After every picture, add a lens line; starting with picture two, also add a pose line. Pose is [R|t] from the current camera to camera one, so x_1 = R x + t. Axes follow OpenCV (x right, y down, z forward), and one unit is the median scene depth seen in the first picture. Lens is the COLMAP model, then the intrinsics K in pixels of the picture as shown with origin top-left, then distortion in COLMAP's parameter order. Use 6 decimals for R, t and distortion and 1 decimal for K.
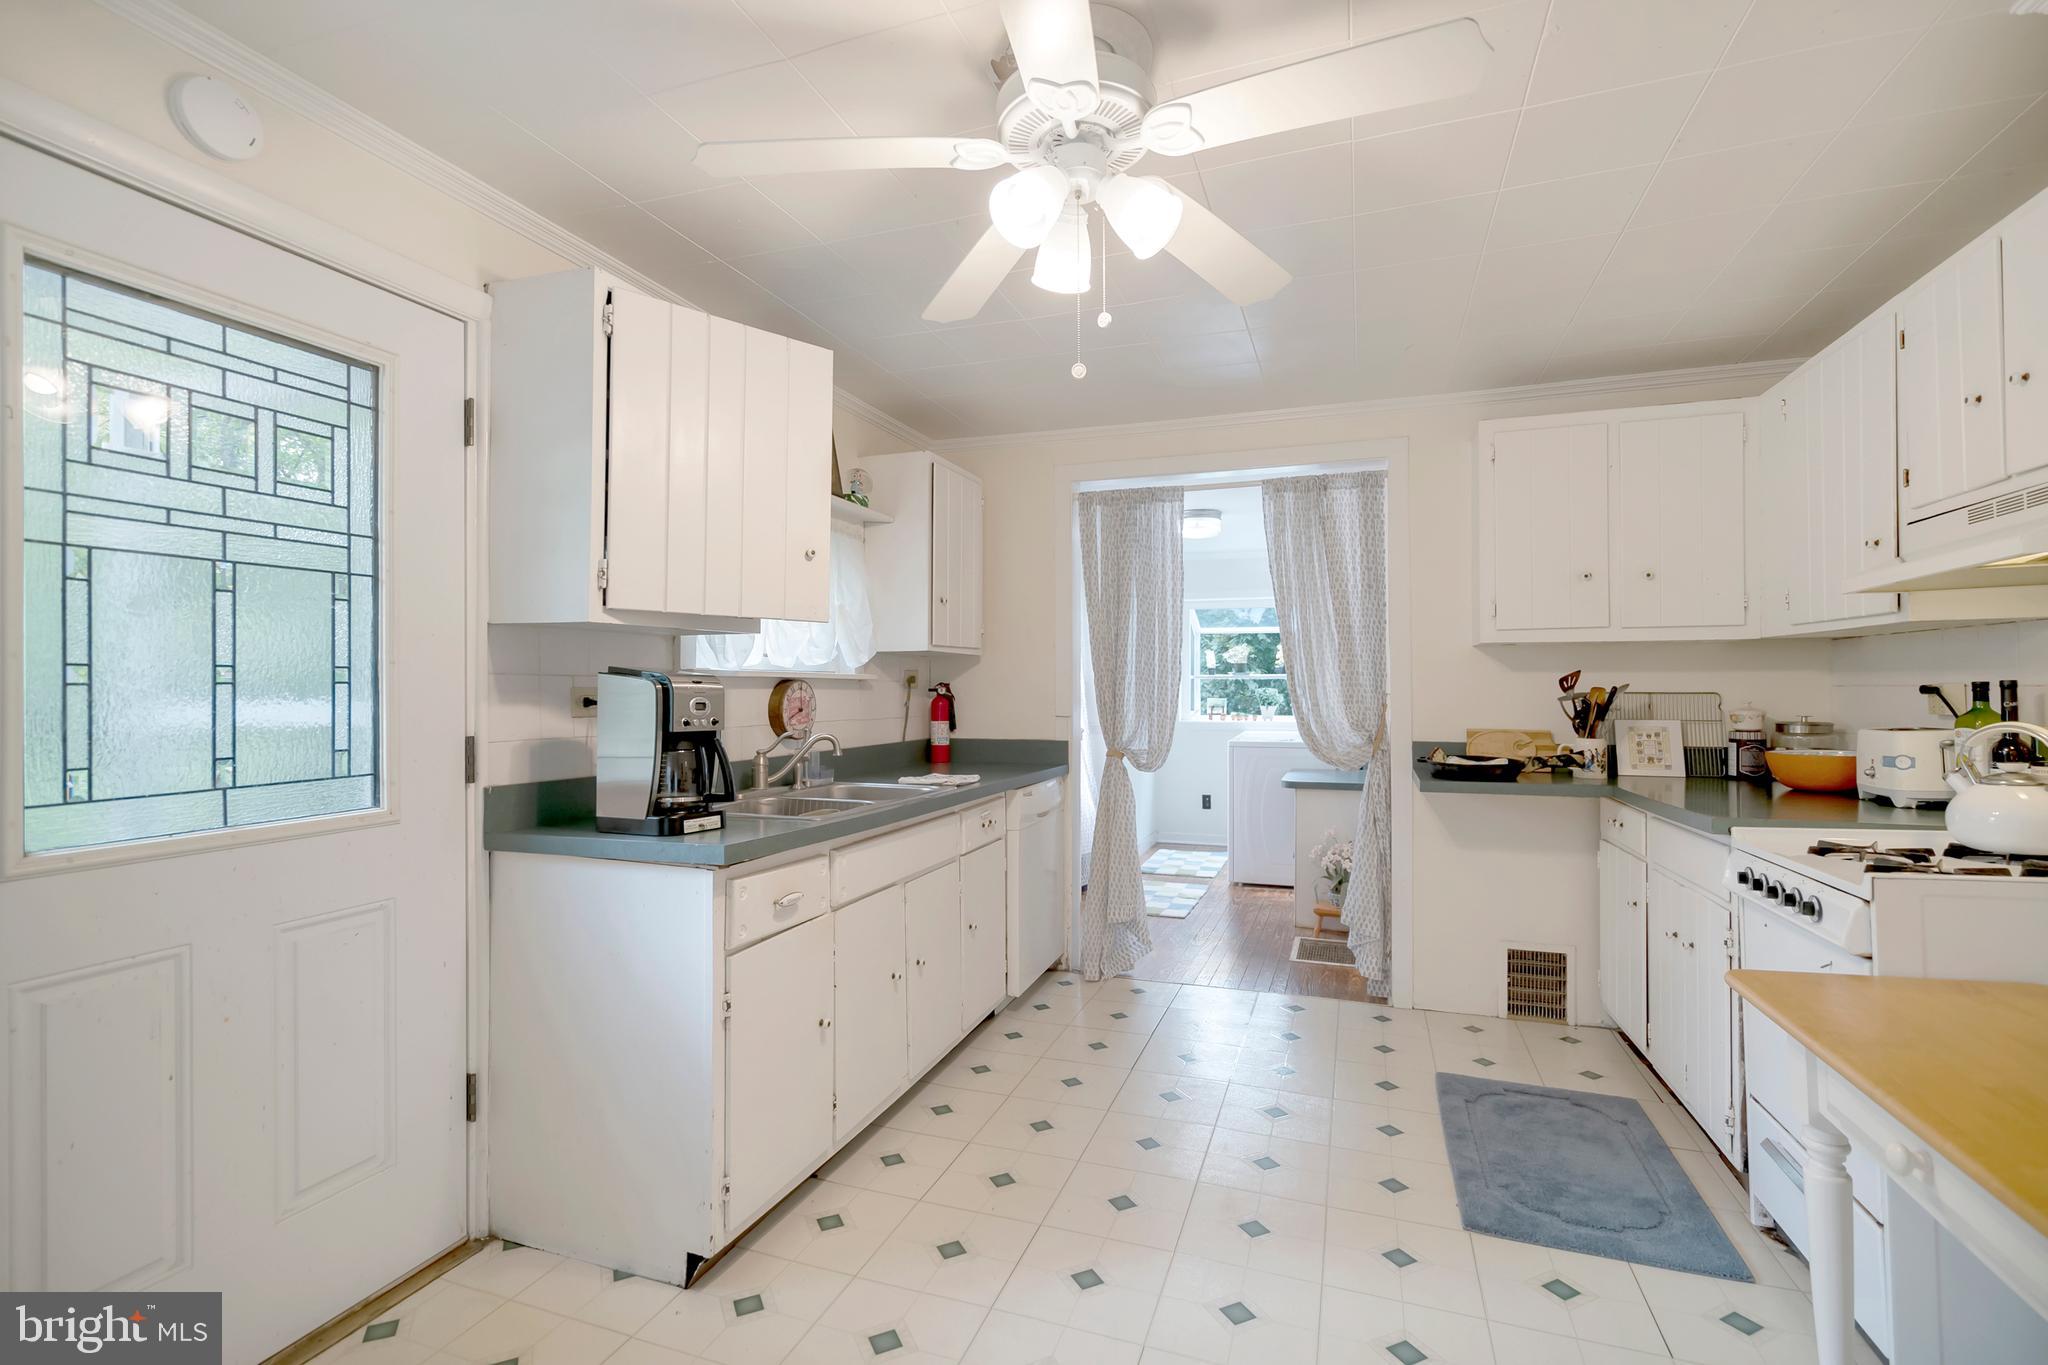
lens RADIAL K [[938.3, 0, 1021.9], [0, 938.3, 682.9], [0, 0, 1]] dist [-0.001115, -0.000015]
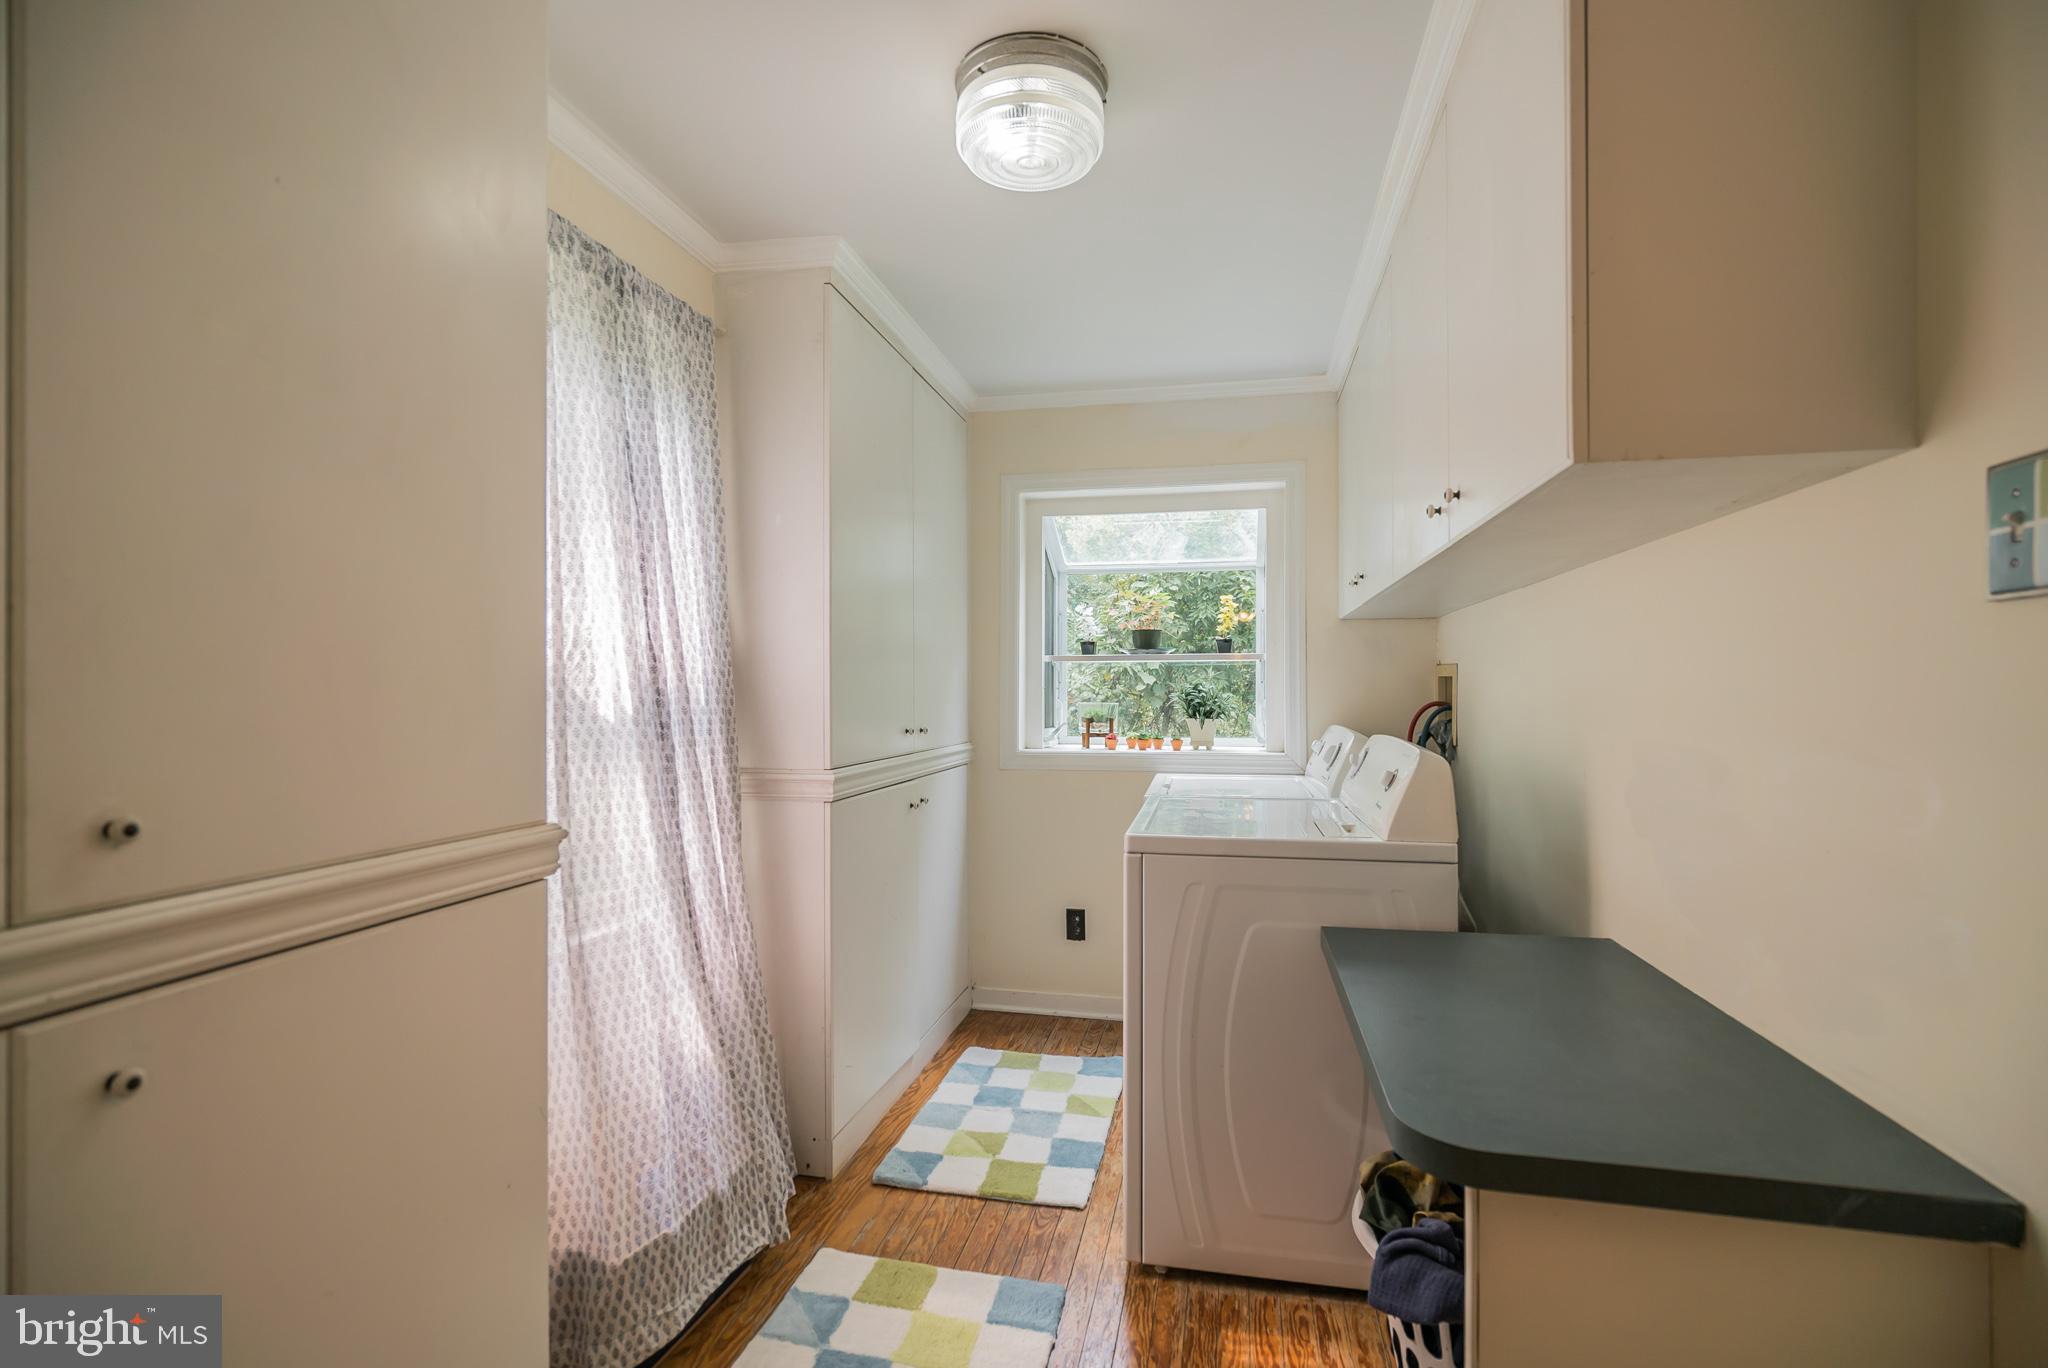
lens RADIAL K [[938.3, 0, 1024.6], [0, 938.3, 688.5], [0, 0, 1]] dist [-0.001115, -0.000015]
pose [[0.993448, -0.004957, 0.114173, 0.118002], [0.004596, 0.999984, 0.003420, 0.007338], [-0.114189, -0.002873, 0.993455, 0.537051]]
